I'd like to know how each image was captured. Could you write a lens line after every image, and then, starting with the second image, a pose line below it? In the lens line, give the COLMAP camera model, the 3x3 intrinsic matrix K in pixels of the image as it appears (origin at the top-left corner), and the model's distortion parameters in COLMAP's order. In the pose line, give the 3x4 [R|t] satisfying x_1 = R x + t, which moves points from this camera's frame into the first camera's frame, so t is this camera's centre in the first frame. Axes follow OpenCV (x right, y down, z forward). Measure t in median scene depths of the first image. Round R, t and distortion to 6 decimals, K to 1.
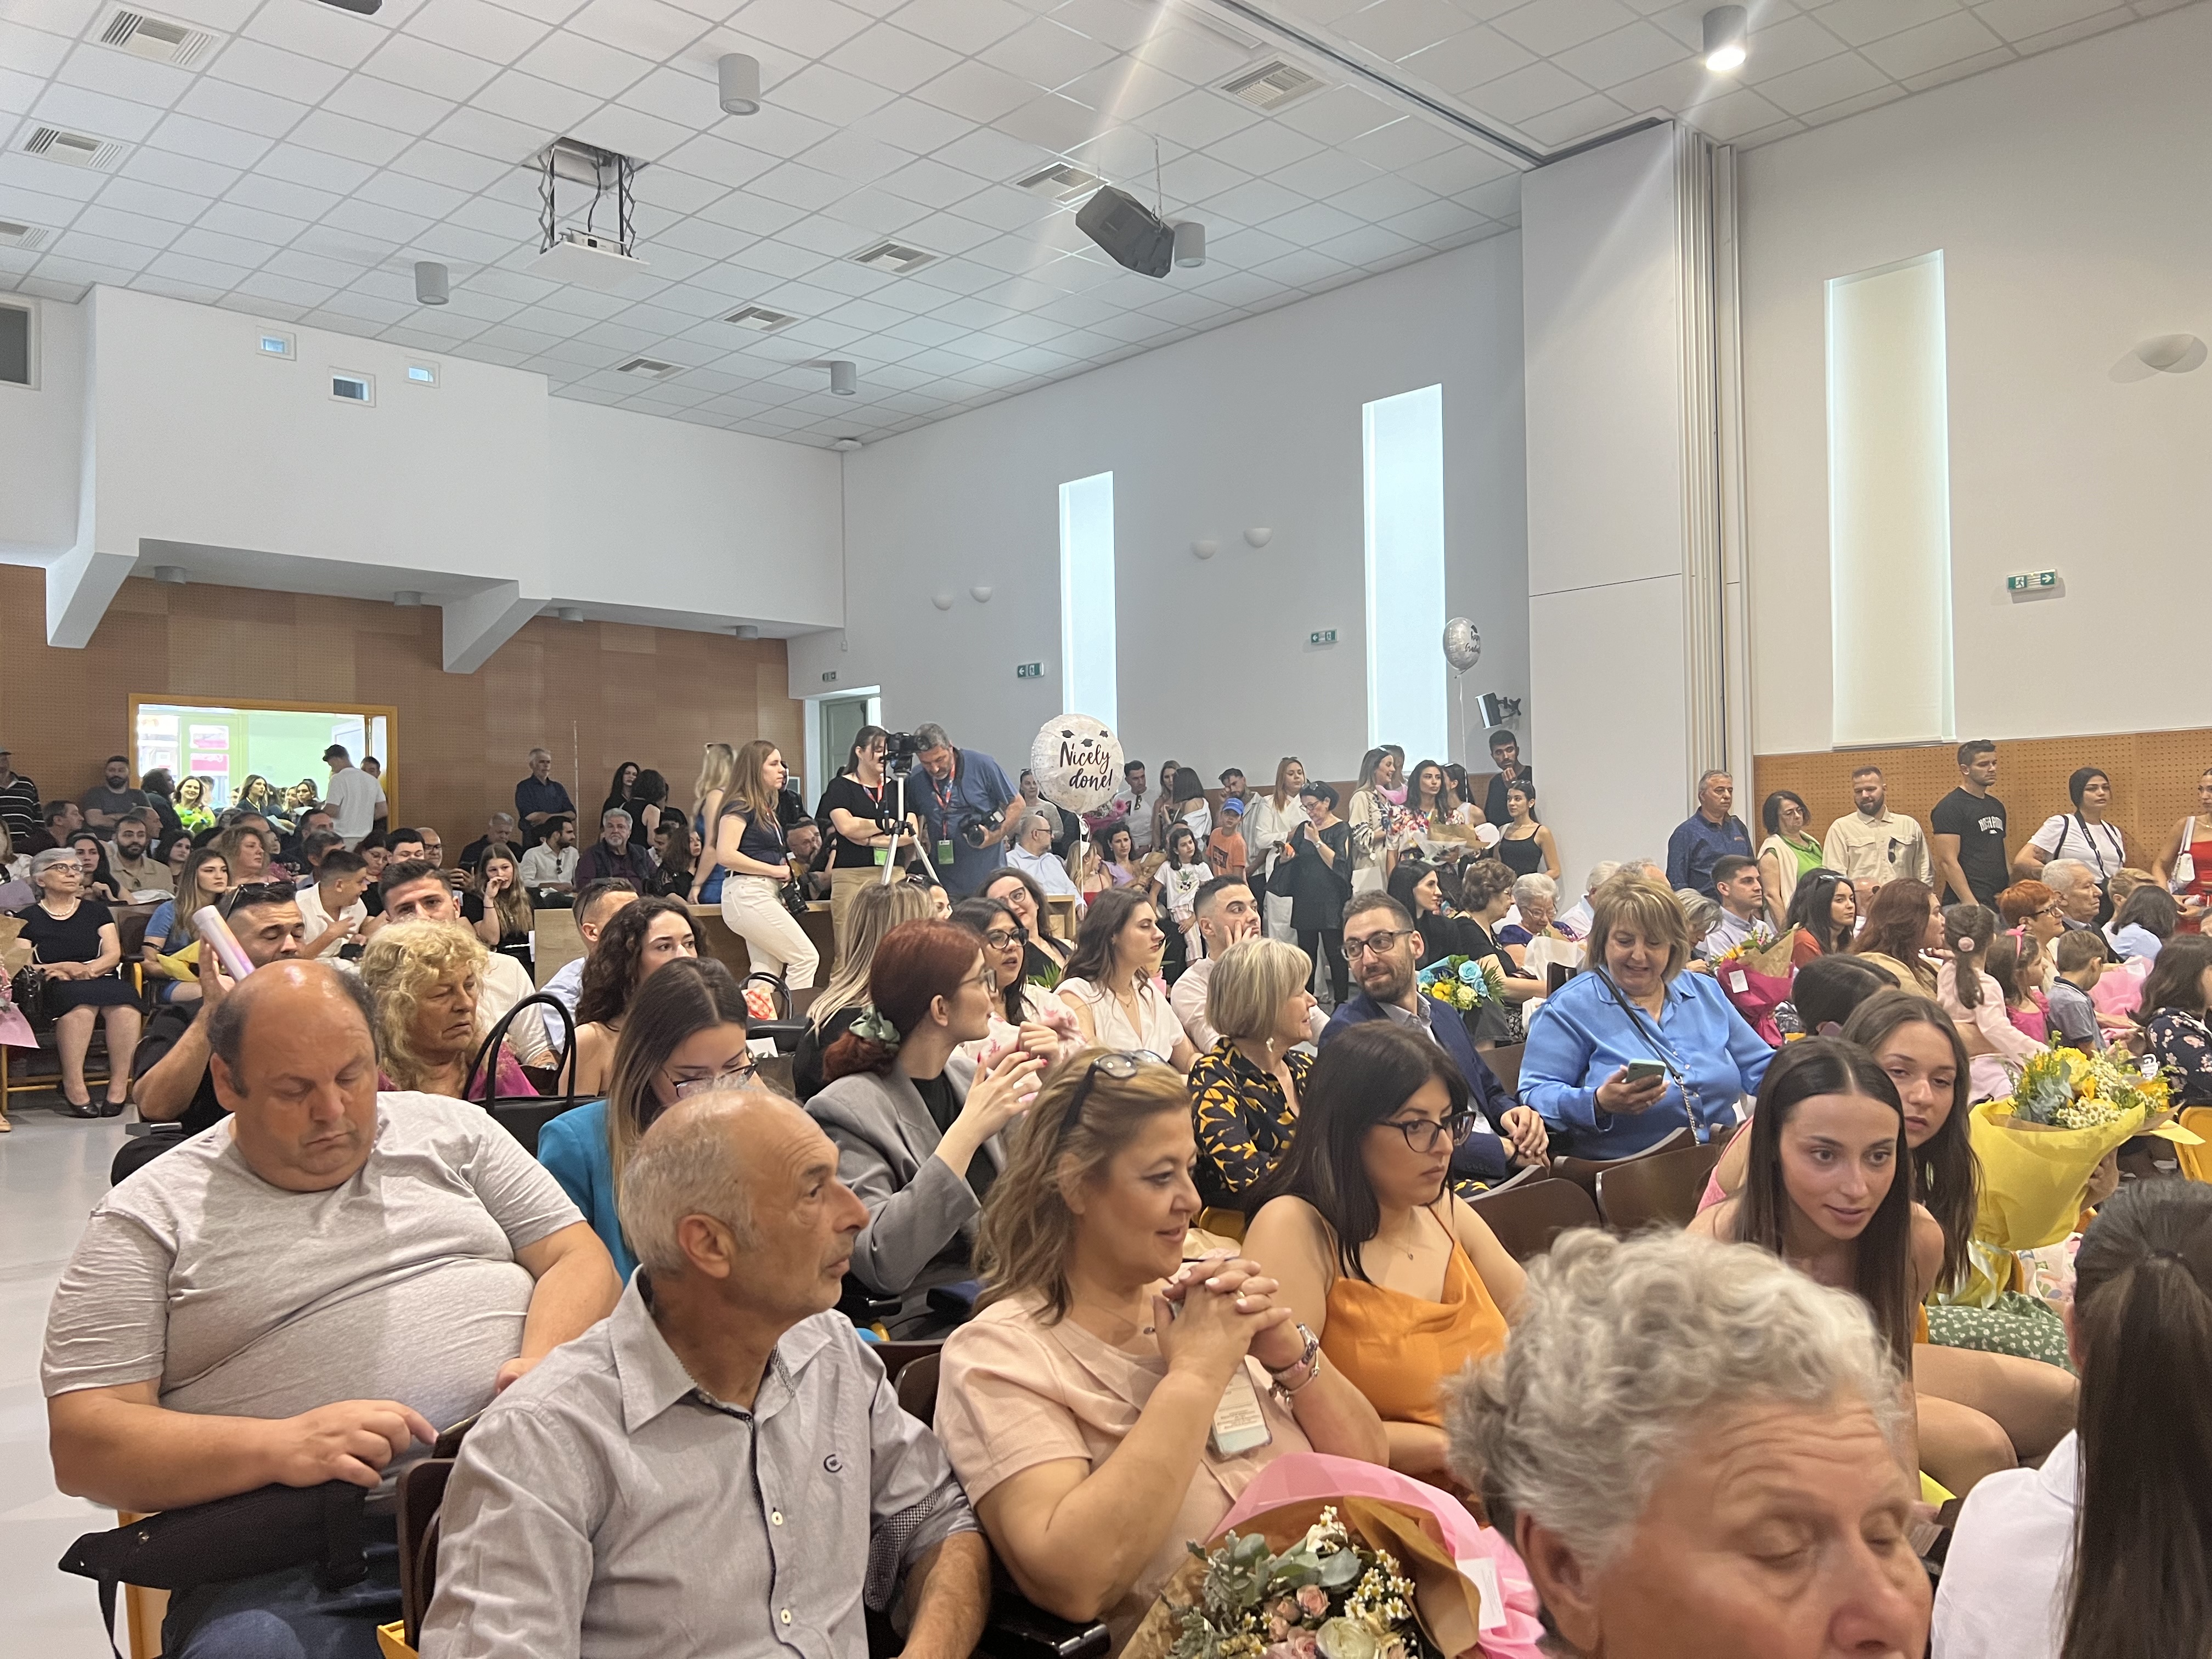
lens RADIAL K [[1637.8, 0, 1118.5], [0, 1637.8, 859.1], [0, 0, 1]] dist [0.075280, -0.094019]
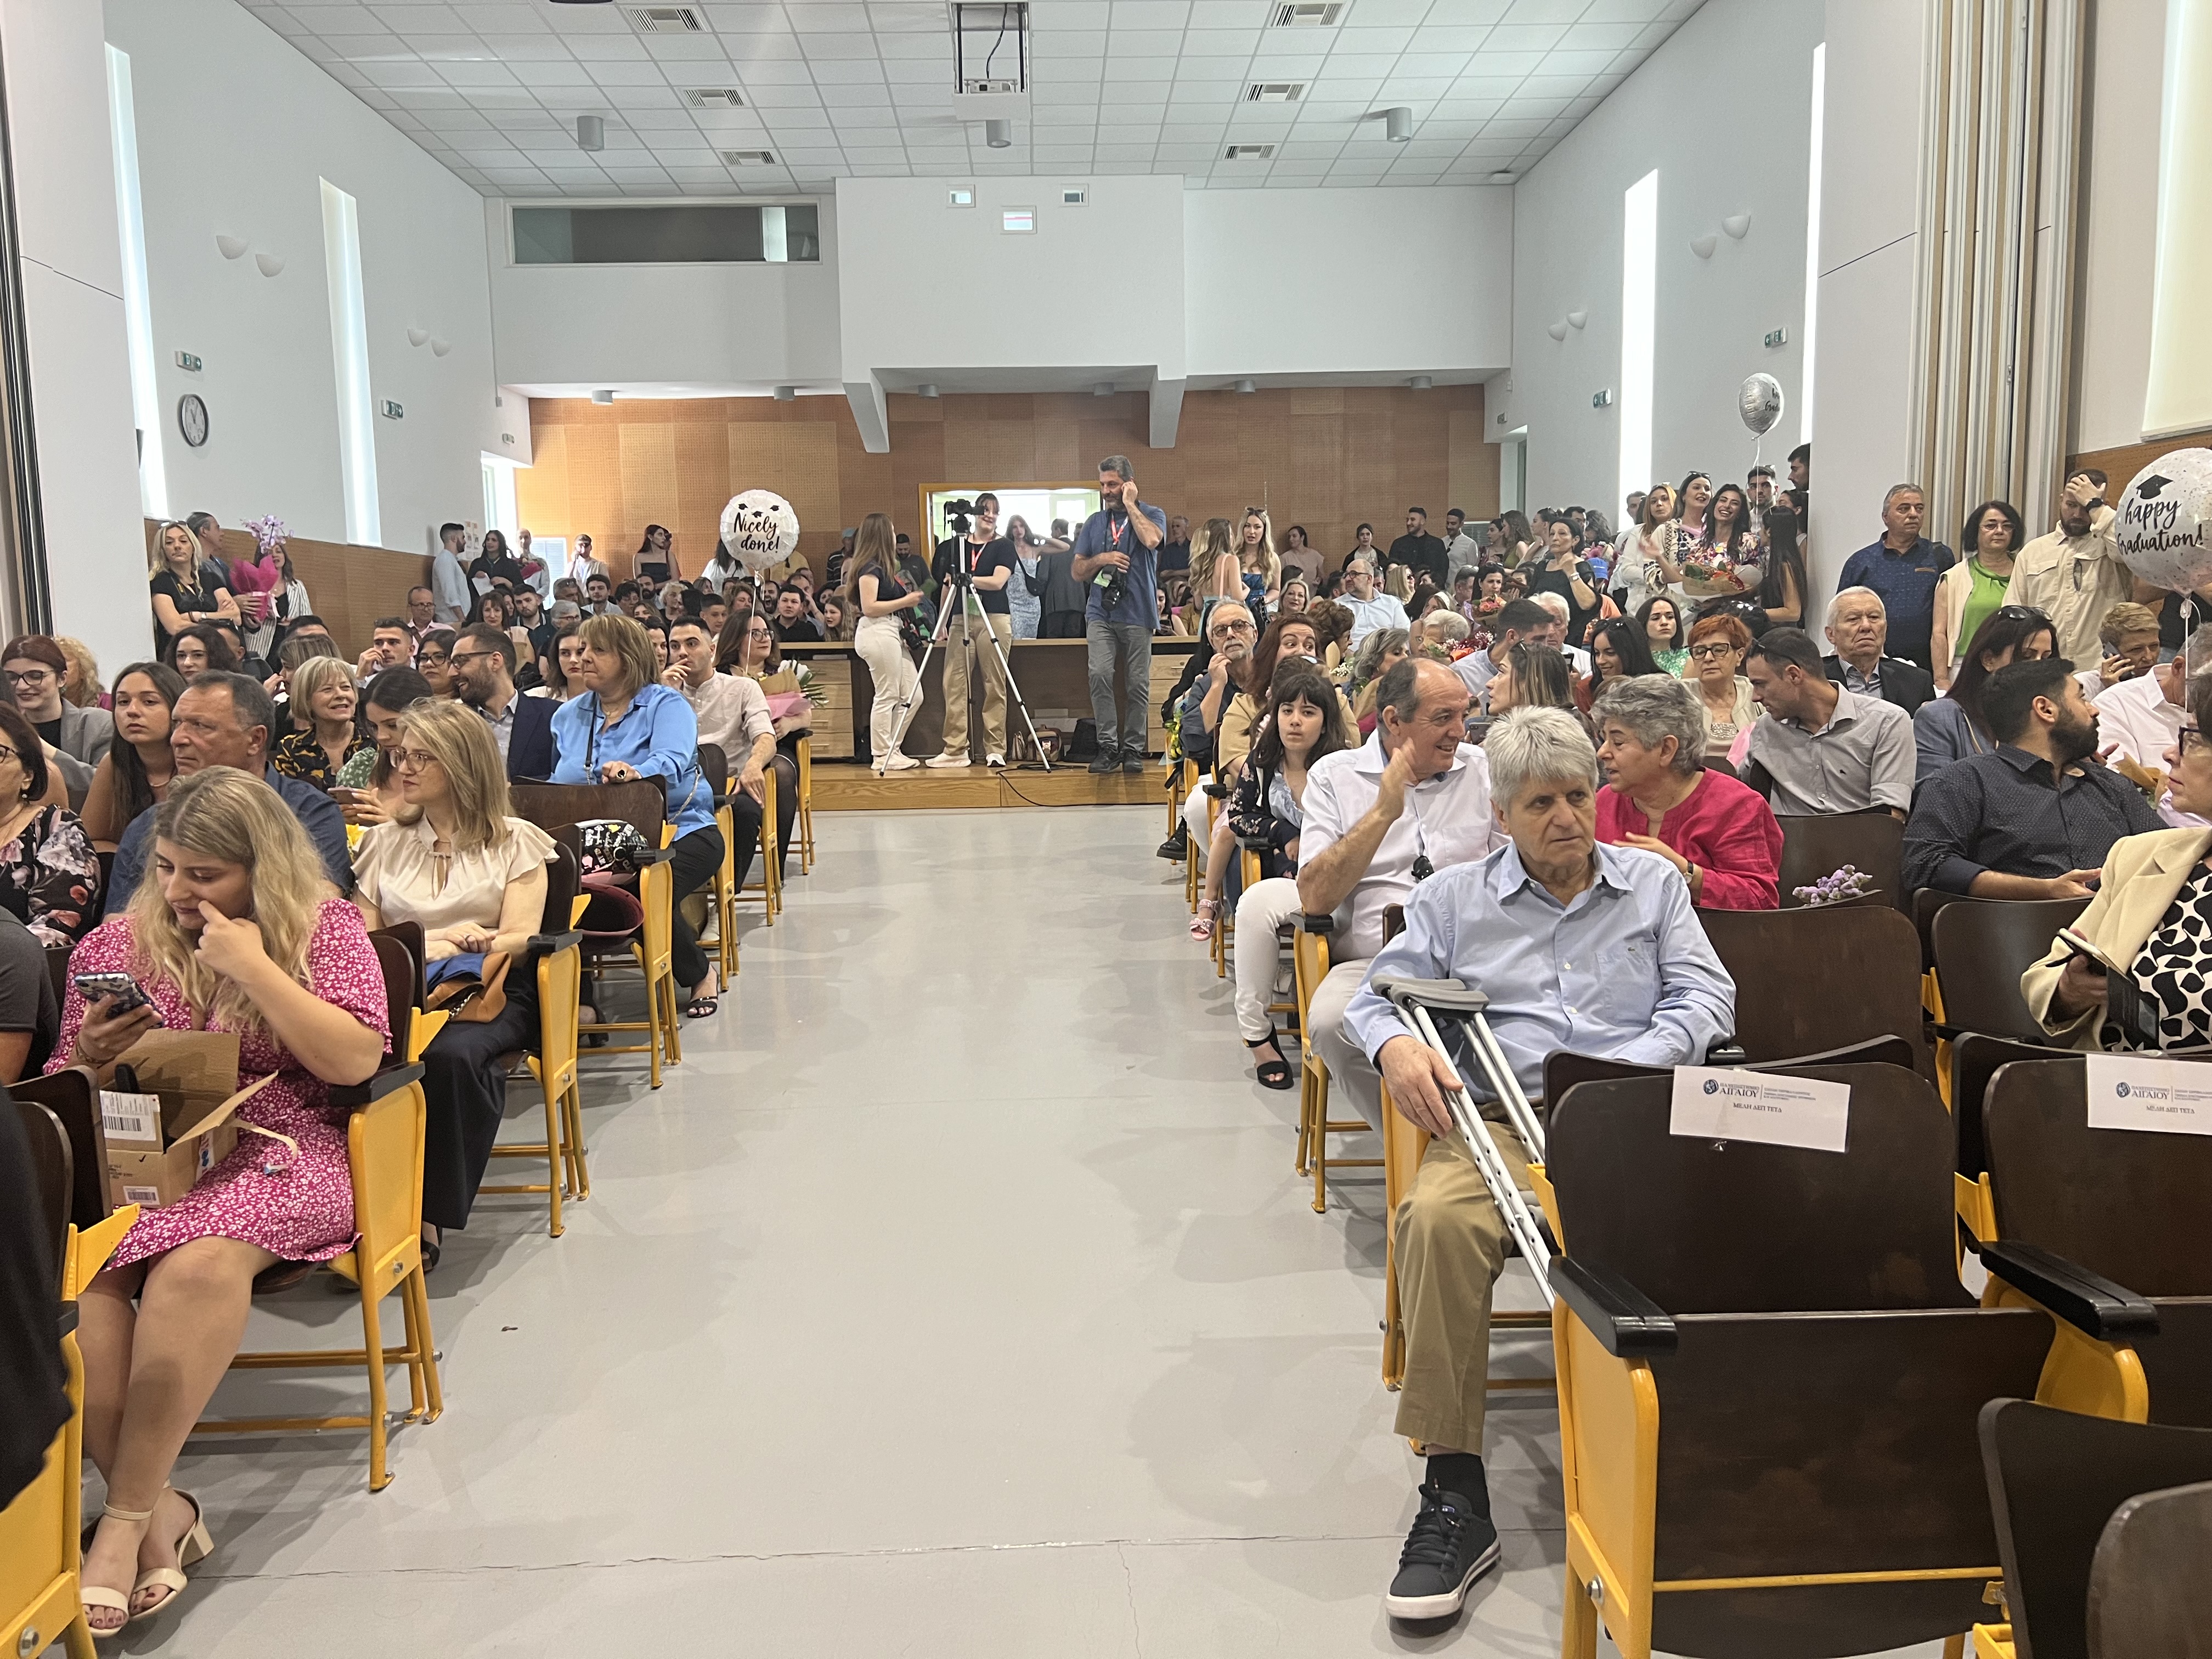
lens RADIAL K [[1637.8, 0, 1118.5], [0, 1637.8, 859.1], [0, 0, 1]] dist [0.075280, -0.094019]
pose [[0.757148, 0.091251, -0.646838, 0.408727], [0.009509, 0.988551, 0.150587, 0.002318], [0.653174, -0.120167, 0.747612, 0.063412]]
